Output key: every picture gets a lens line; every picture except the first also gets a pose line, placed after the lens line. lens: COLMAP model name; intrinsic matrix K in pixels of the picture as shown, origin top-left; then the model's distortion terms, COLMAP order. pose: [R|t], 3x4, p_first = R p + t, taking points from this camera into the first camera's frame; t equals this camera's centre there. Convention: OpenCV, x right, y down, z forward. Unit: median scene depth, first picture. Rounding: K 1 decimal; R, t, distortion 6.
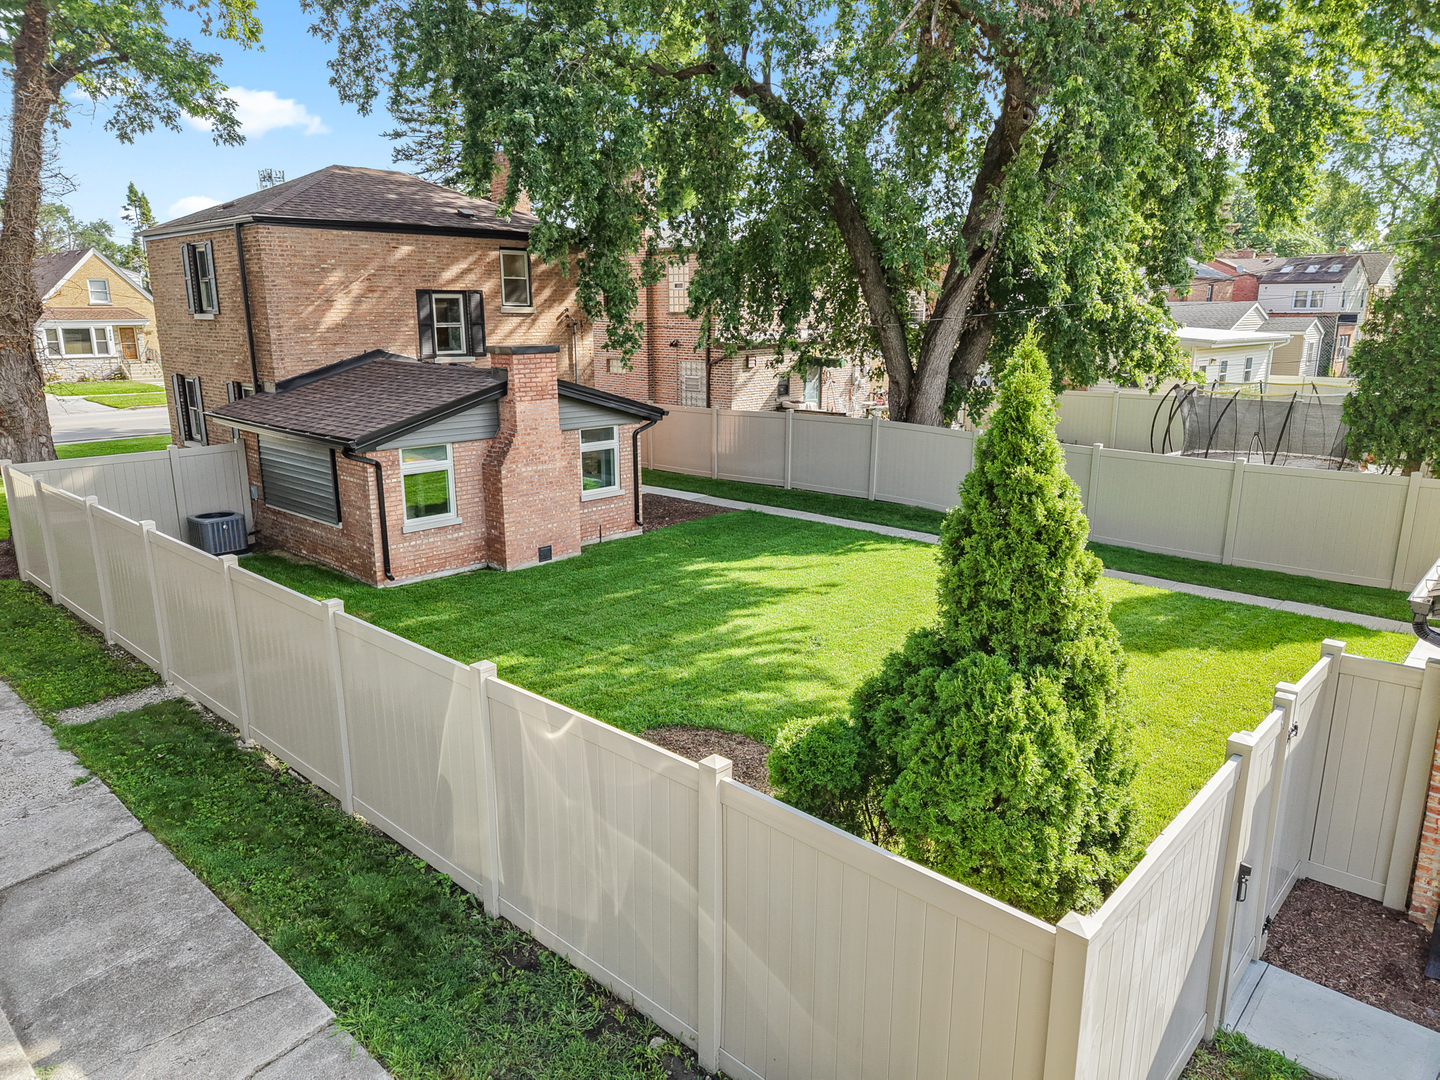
lens RADIAL K [[959.2, 0, 719.4], [0, 959.2, 542.5], [0, 0, 1]] dist [0.001073, -0.002971]
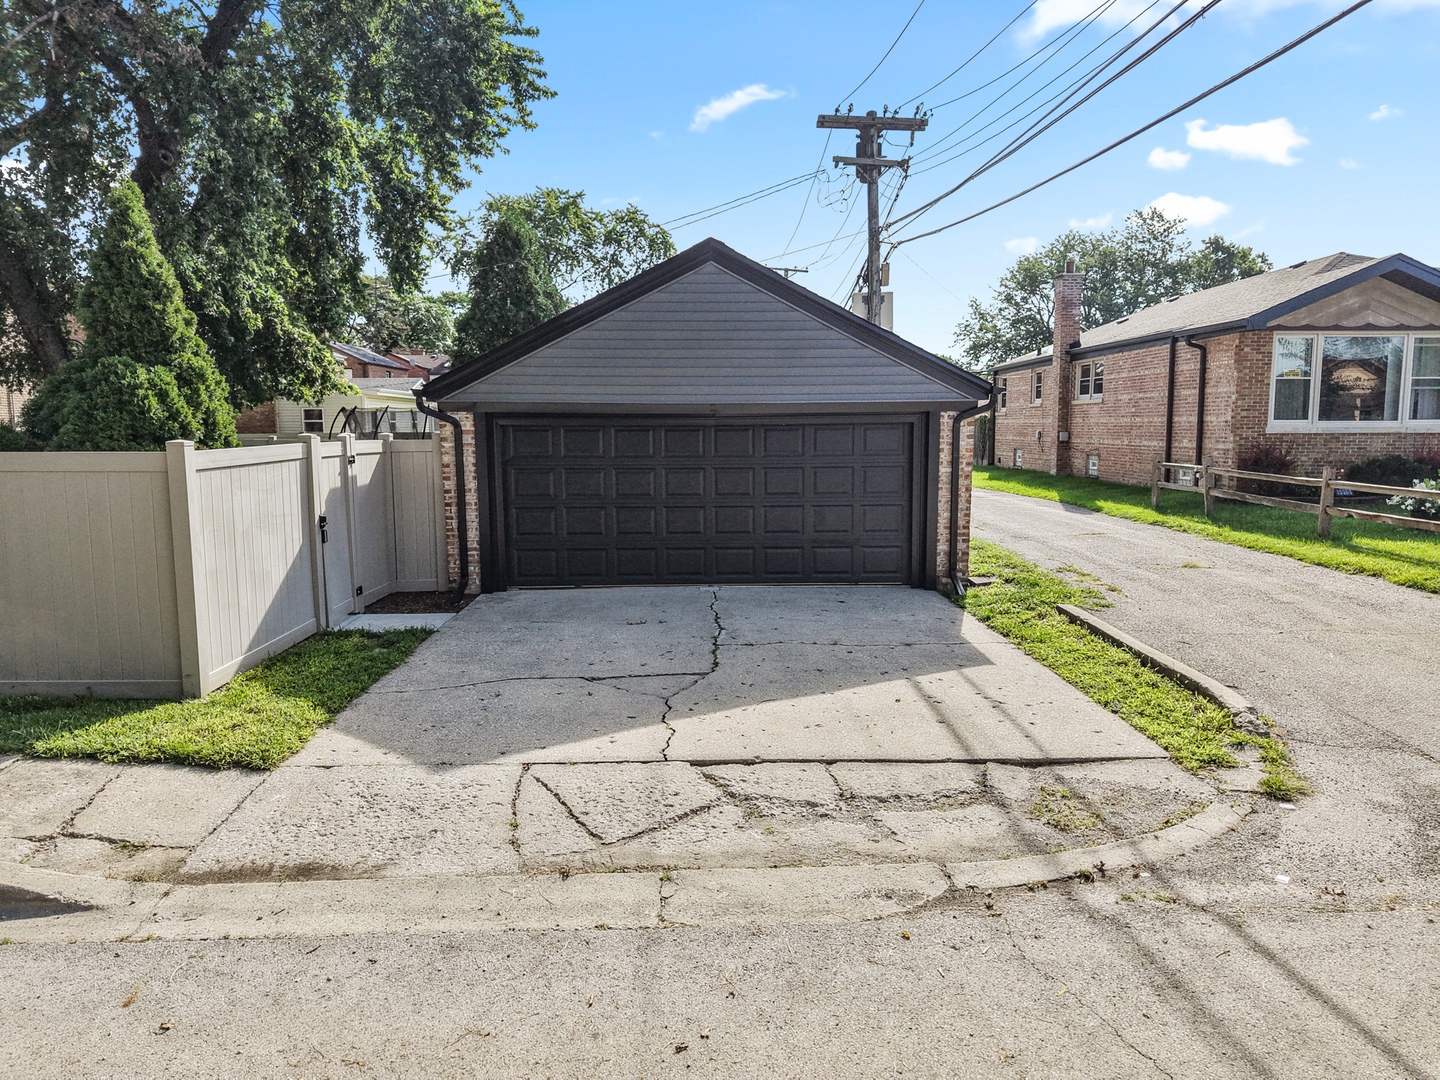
lens RADIAL K [[959.2, 0, 723.1], [0, 959.2, 539.2], [0, 0, 1]] dist [0.001073, -0.002971]
pose [[0.716877, -0.085589, 0.691926, -0.030809], [0.168012, 0.984397, -0.052303, 0.164578], [-0.676653, 0.153746, 0.720071, -0.187837]]
